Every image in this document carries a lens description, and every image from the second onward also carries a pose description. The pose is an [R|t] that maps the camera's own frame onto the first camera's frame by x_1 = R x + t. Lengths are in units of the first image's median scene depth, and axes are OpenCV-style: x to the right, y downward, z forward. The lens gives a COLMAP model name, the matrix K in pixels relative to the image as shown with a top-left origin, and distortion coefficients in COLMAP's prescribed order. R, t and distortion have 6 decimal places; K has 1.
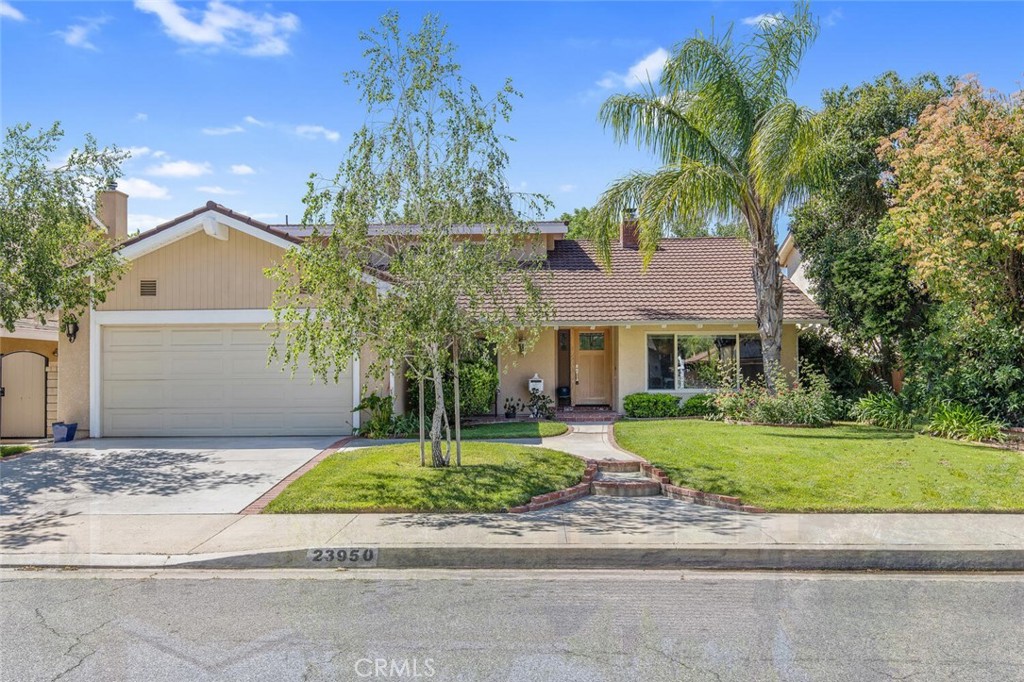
lens RADIAL K [[518.7, 0, 511.2], [0, 518.7, 351.4], [0, 0, 1]] dist [0.002622, 0.000475]
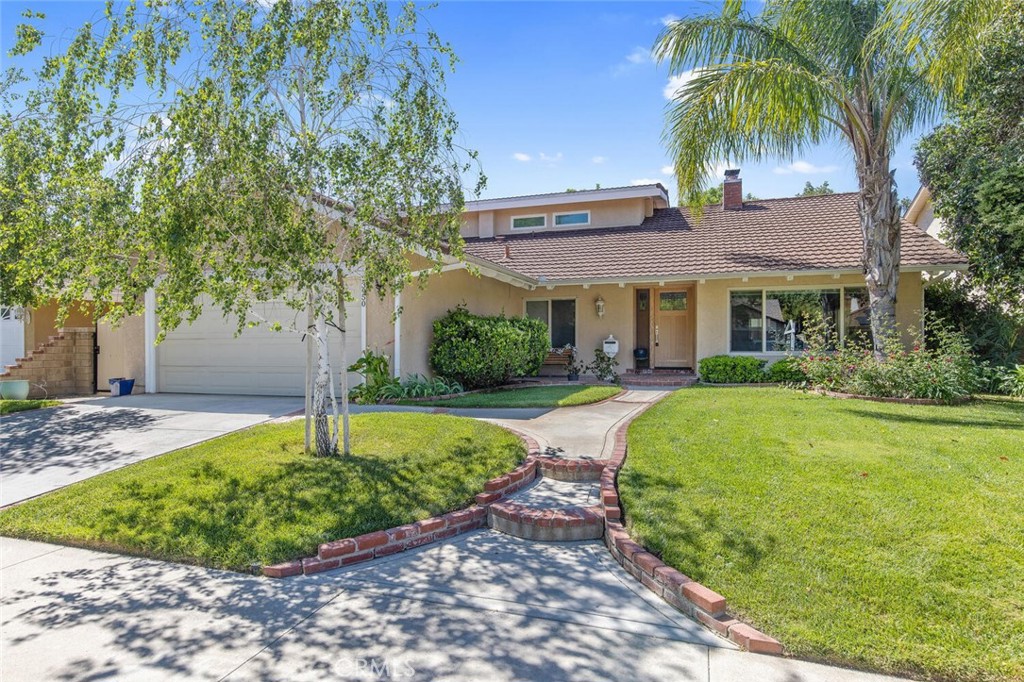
lens RADIAL K [[469.5, 0, 515.9], [0, 469.5, 329.9], [0, 0, 1]] dist [0.003851, 0.000141]
pose [[0.977008, -0.003445, -0.213176, 0.105690], [0.009414, 0.999591, 0.026994, 0.014138], [0.212996, -0.028380, 0.976641, 0.175153]]
